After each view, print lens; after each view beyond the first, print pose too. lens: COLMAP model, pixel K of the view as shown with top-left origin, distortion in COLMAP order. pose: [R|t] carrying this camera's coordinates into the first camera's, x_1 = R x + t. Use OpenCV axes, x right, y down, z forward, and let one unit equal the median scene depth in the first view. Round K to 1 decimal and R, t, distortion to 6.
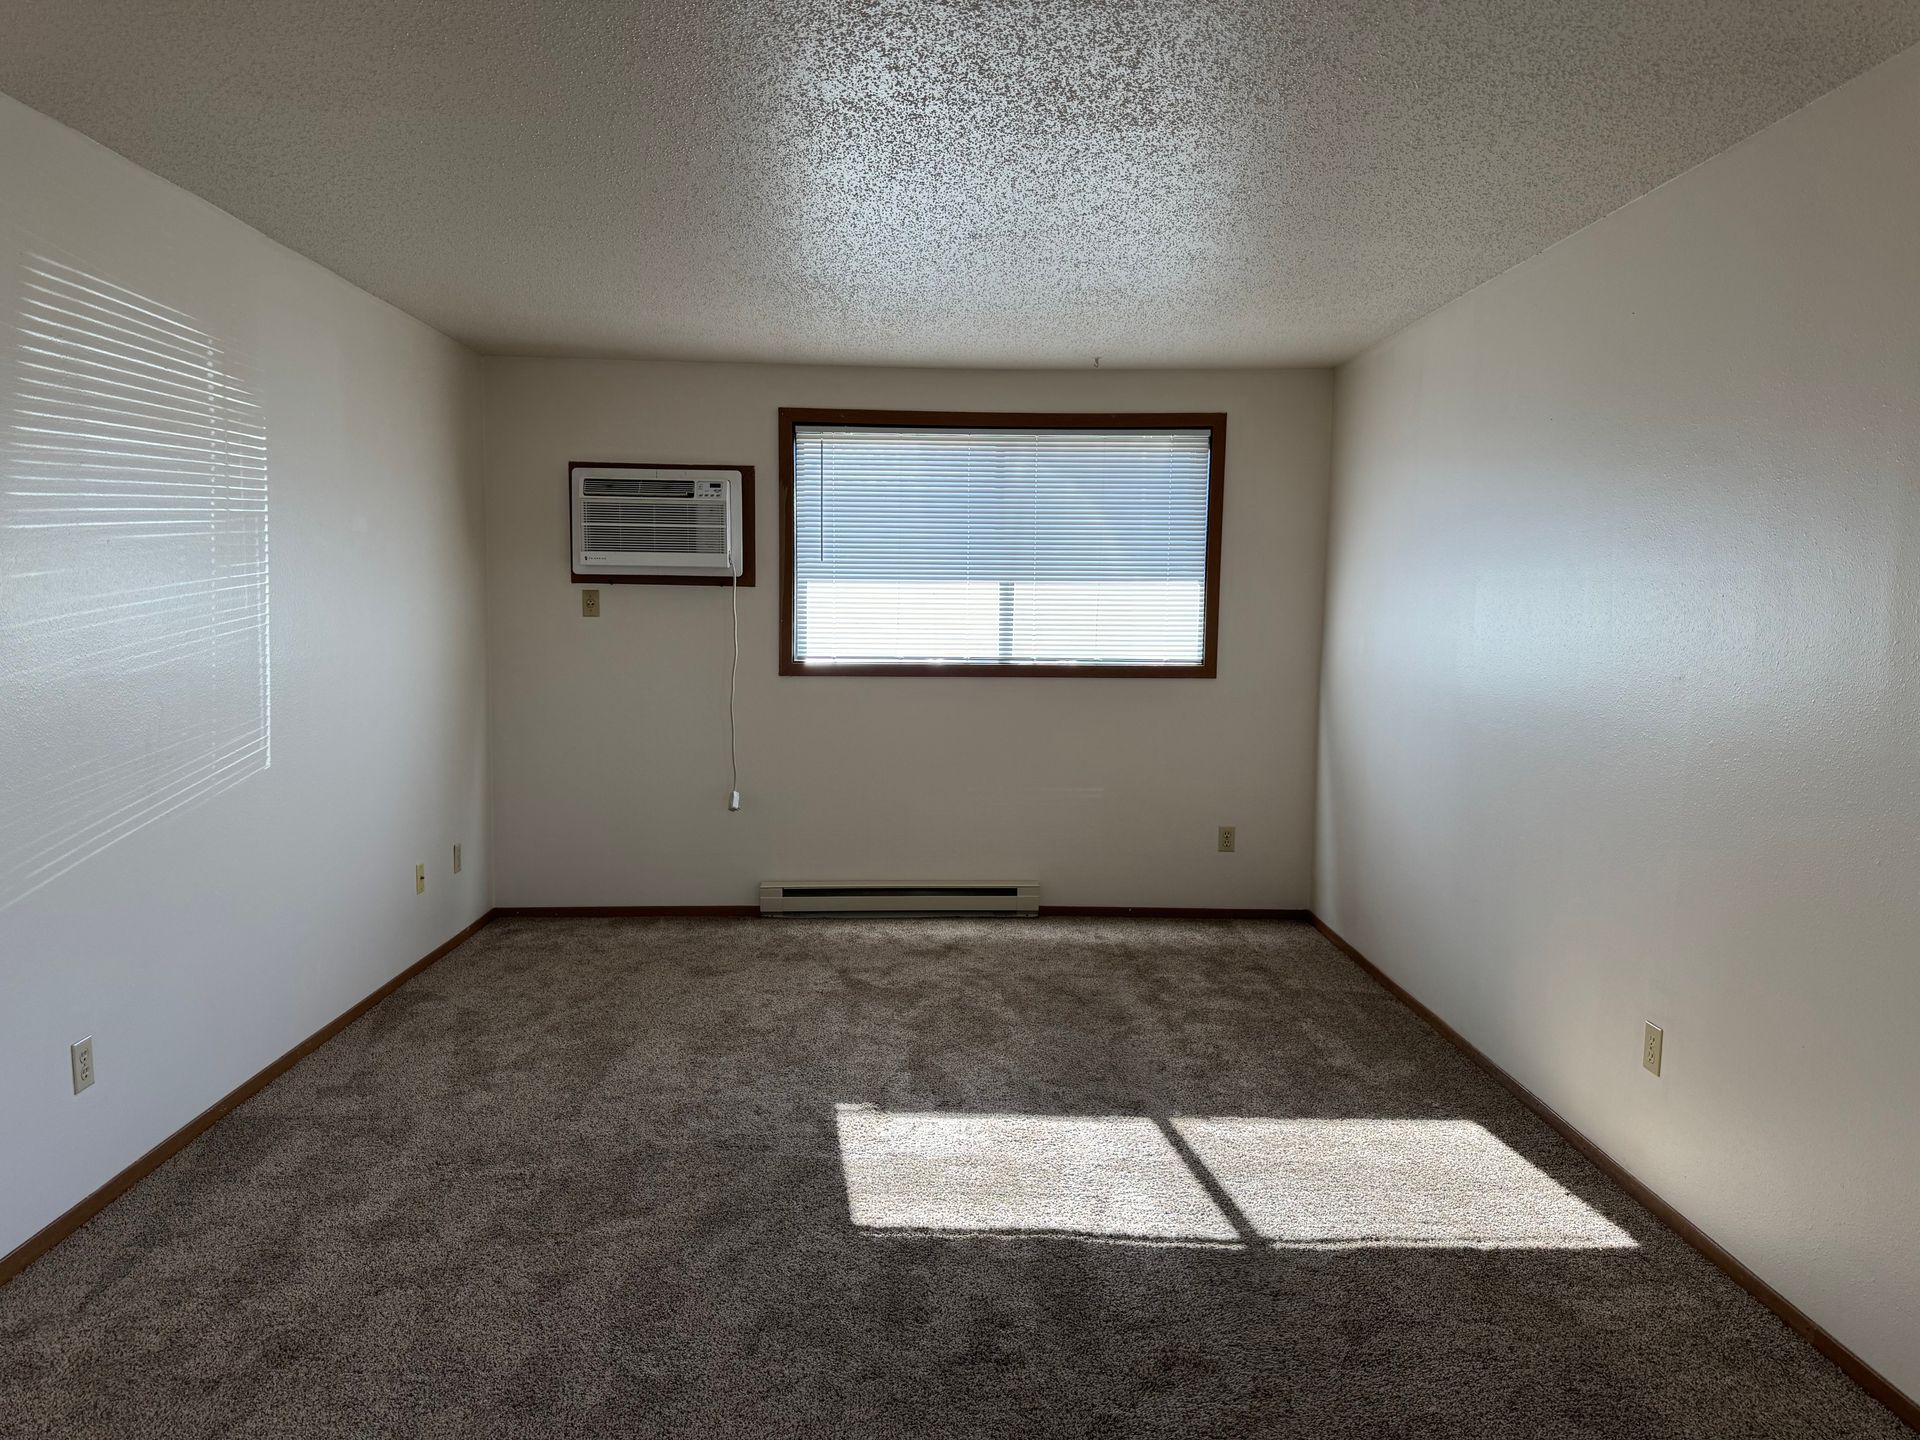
lens RADIAL K [[1353.4, 0, 957.0], [0, 1353.4, 726.4], [0, 0, 1]] dist [0.052745, -0.058381]
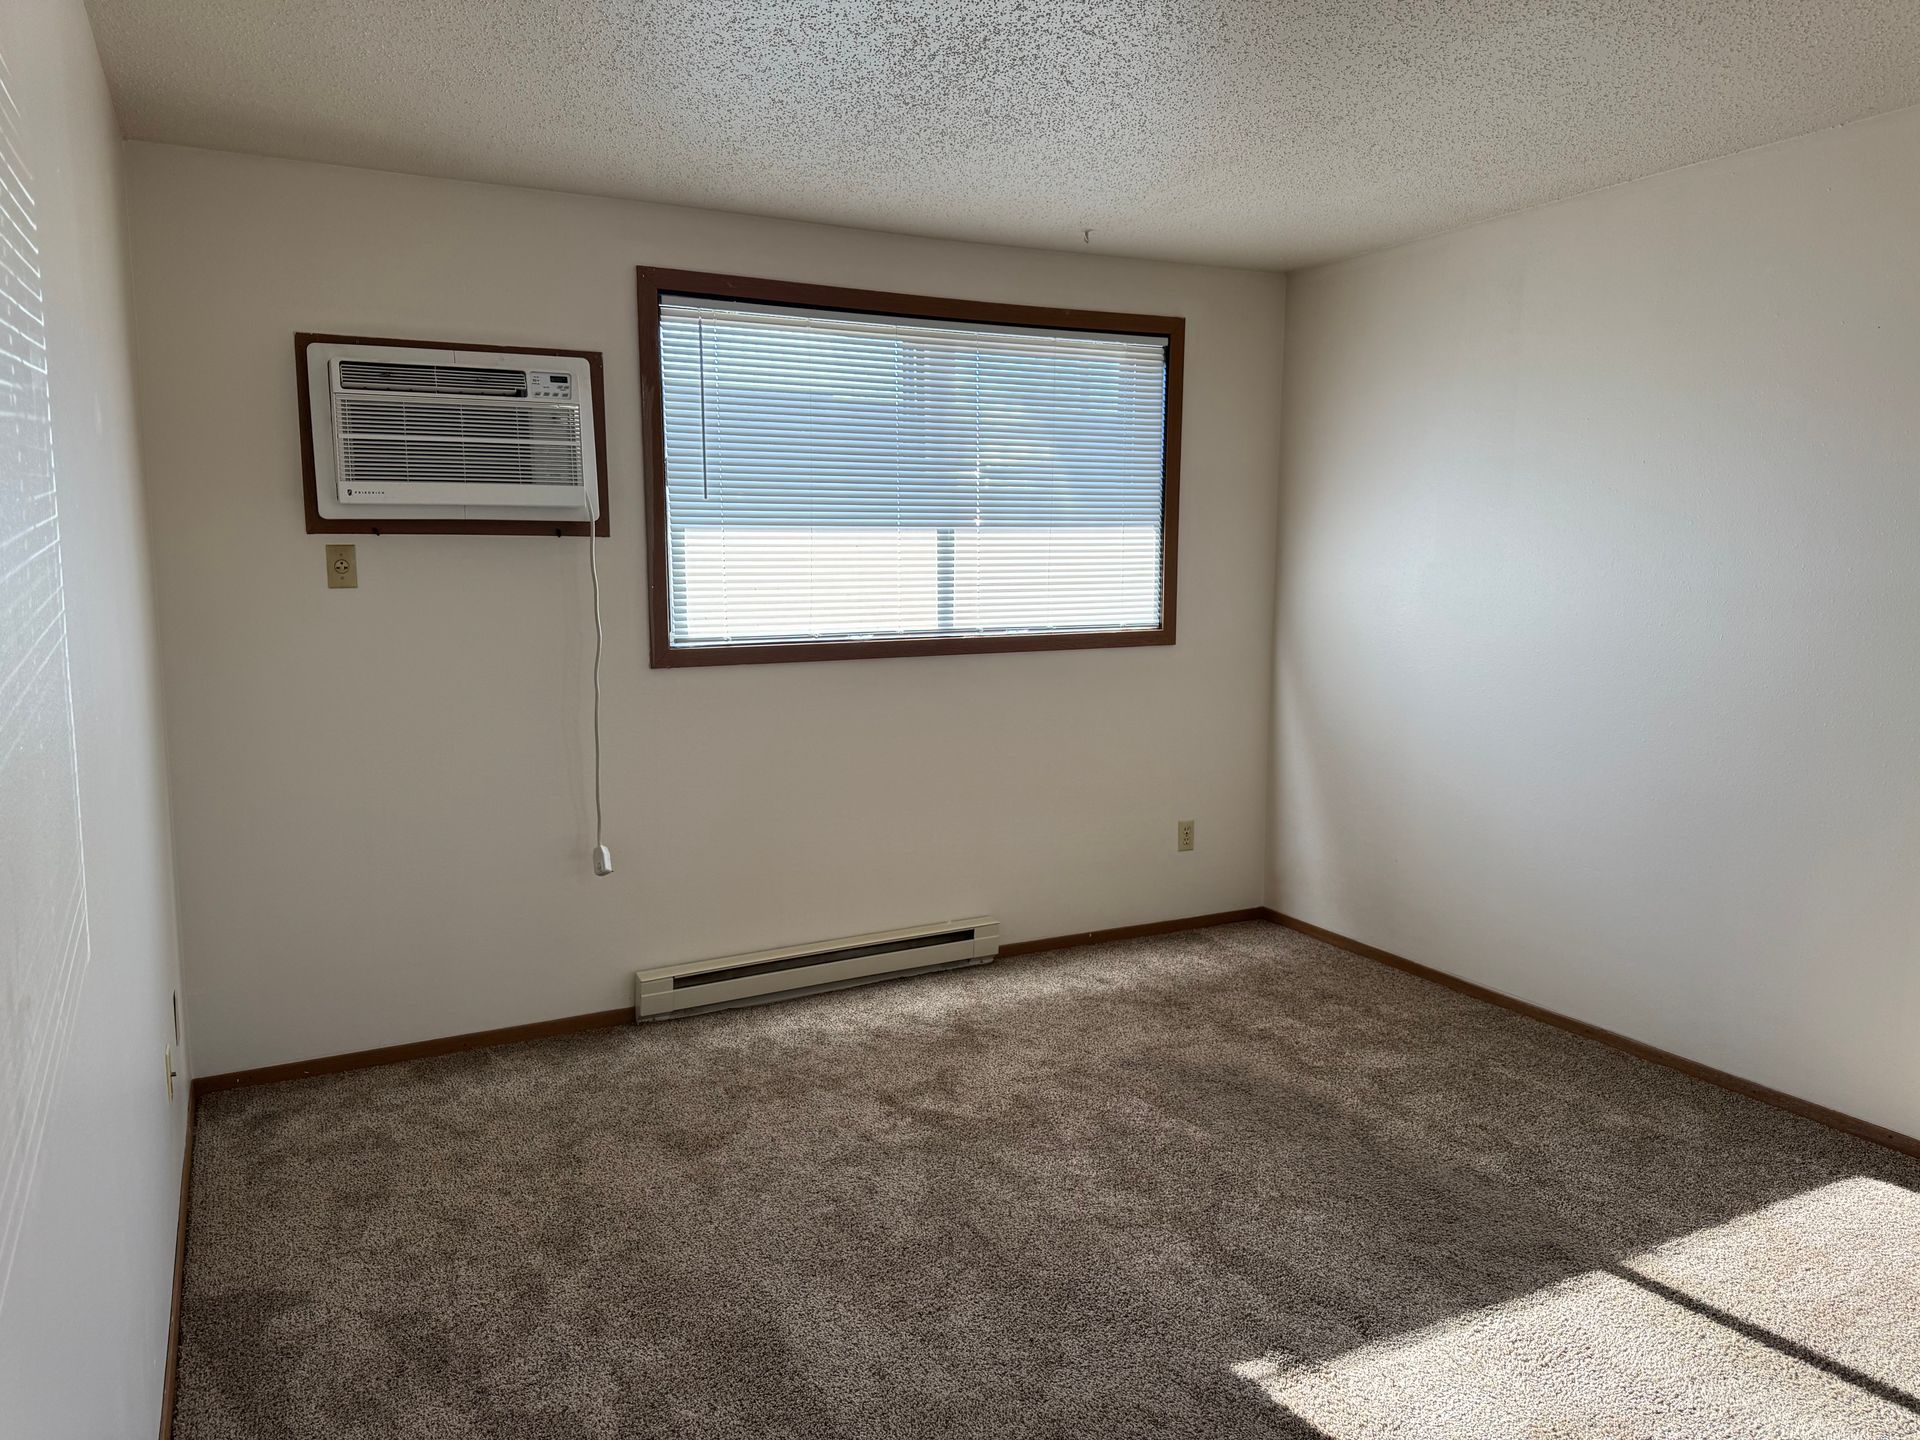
lens RADIAL K [[1353.4, 0, 965.6], [0, 1353.4, 726.4], [0, 0, 1]] dist [0.052745, -0.058381]
pose [[0.893427, -0.070526, 0.443638, -0.296963], [0.052672, 0.997233, 0.052458, -0.036344], [-0.446110, -0.023500, 0.894669, 0.323559]]
